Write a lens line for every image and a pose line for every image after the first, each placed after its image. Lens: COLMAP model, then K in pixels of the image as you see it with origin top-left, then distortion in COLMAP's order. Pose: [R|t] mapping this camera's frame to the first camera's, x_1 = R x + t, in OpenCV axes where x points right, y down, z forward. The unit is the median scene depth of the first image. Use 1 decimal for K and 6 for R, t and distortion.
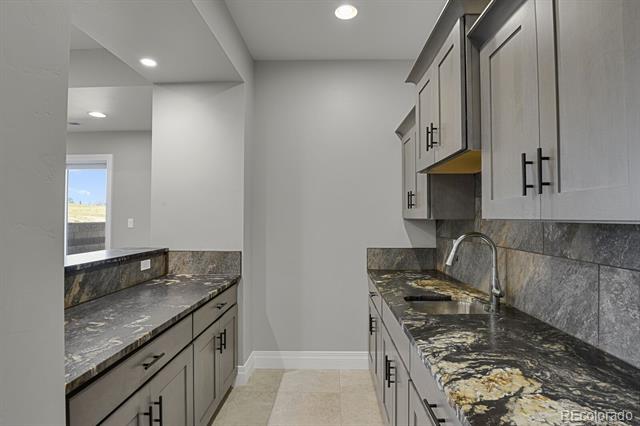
lens RADIAL K [[316.2, 0, 321.8], [0, 316.2, 212.0], [0, 0, 1]] dist [-0.022308, -0.005795]
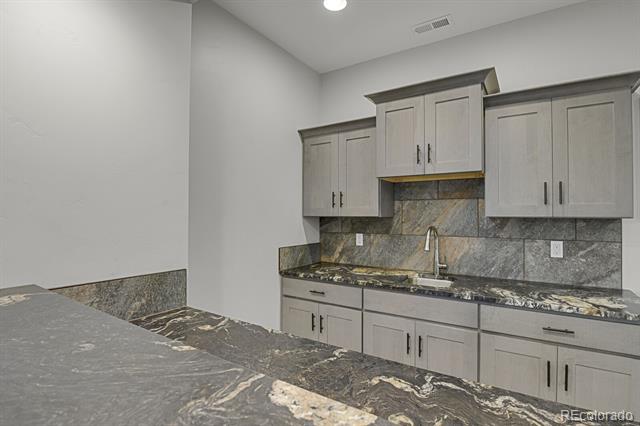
lens RADIAL K [[316.2, 0, 322.1], [0, 316.2, 214.8], [0, 0, 1]] dist [-0.022308, -0.005795]
pose [[0.524798, 0.003893, 0.851218, -1.222975], [-0.016379, 0.999851, 0.005525, 0.017989], [-0.851069, -0.016841, 0.524784, 0.844320]]
